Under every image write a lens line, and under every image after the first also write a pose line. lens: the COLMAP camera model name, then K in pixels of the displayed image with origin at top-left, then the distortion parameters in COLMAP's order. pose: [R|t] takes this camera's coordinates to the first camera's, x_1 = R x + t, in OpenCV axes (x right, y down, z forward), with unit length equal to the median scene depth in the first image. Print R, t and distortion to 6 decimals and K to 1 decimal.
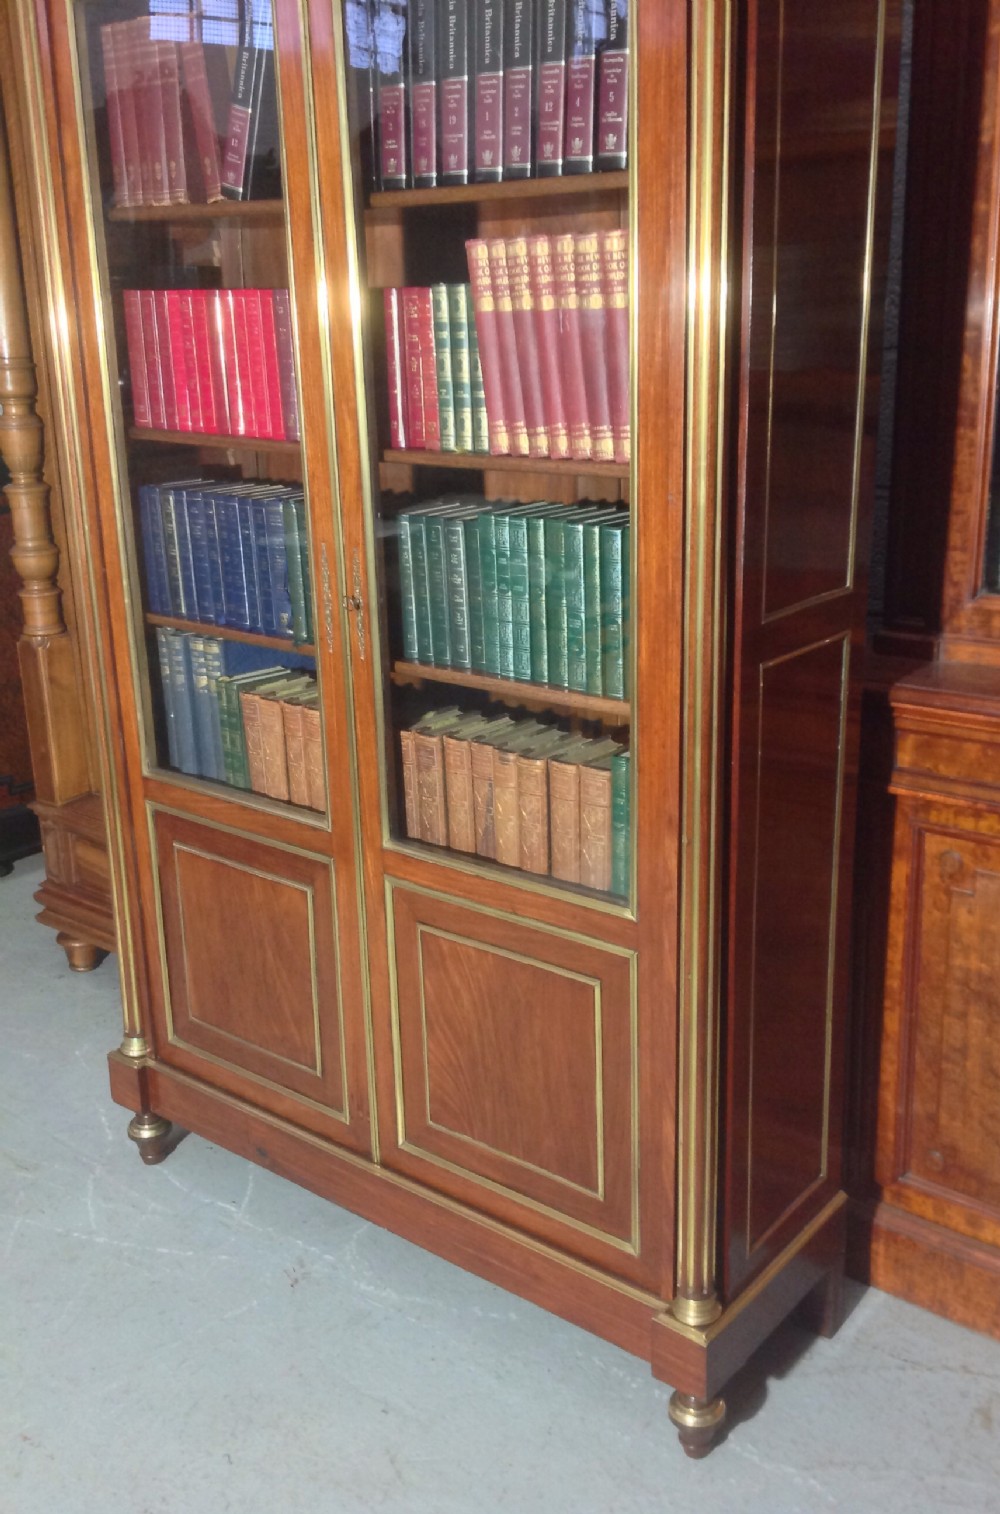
lens RADIAL K [[1470.0, 0, 547.2], [0, 1470.0, 761.3], [0, 0, 1]] dist [0.114284, -0.275683]
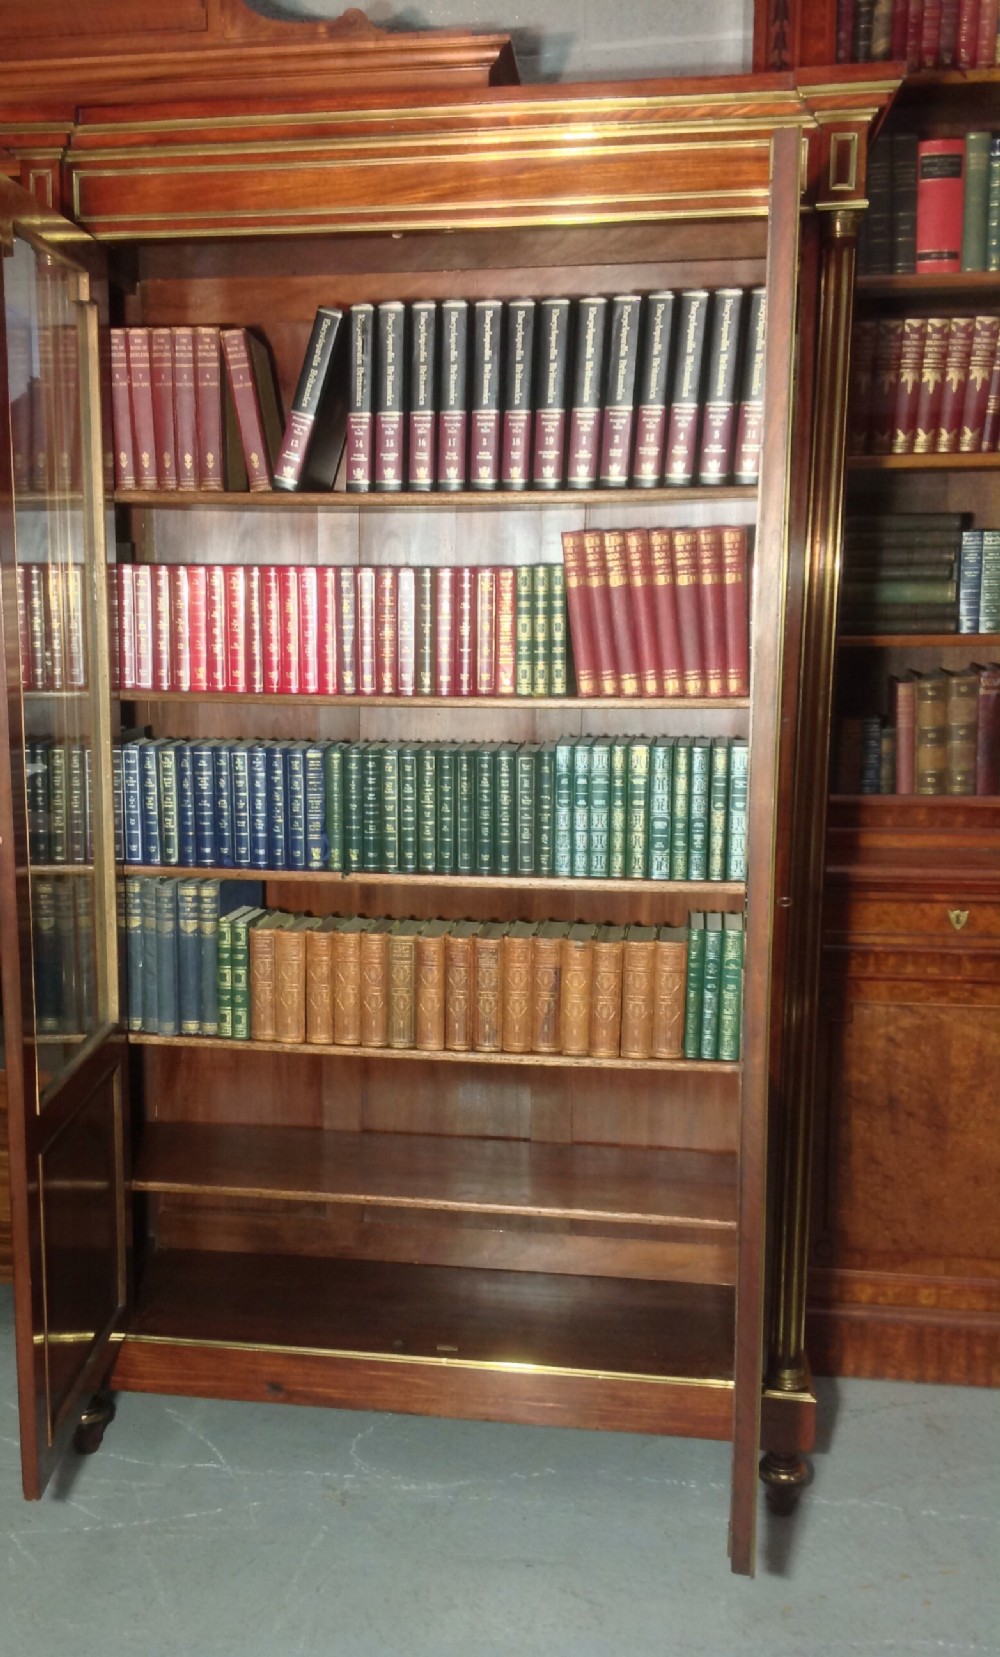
lens RADIAL K [[1620.5, 0, 364.2], [0, 1620.5, 826.7], [0, 0, 1]] dist [0.129269, -0.214126]
pose [[0.870969, -0.064179, 0.487129, -0.784890], [0.135133, 0.984488, -0.111906, 0.025551], [-0.472391, 0.163294, 0.866131, -0.072687]]
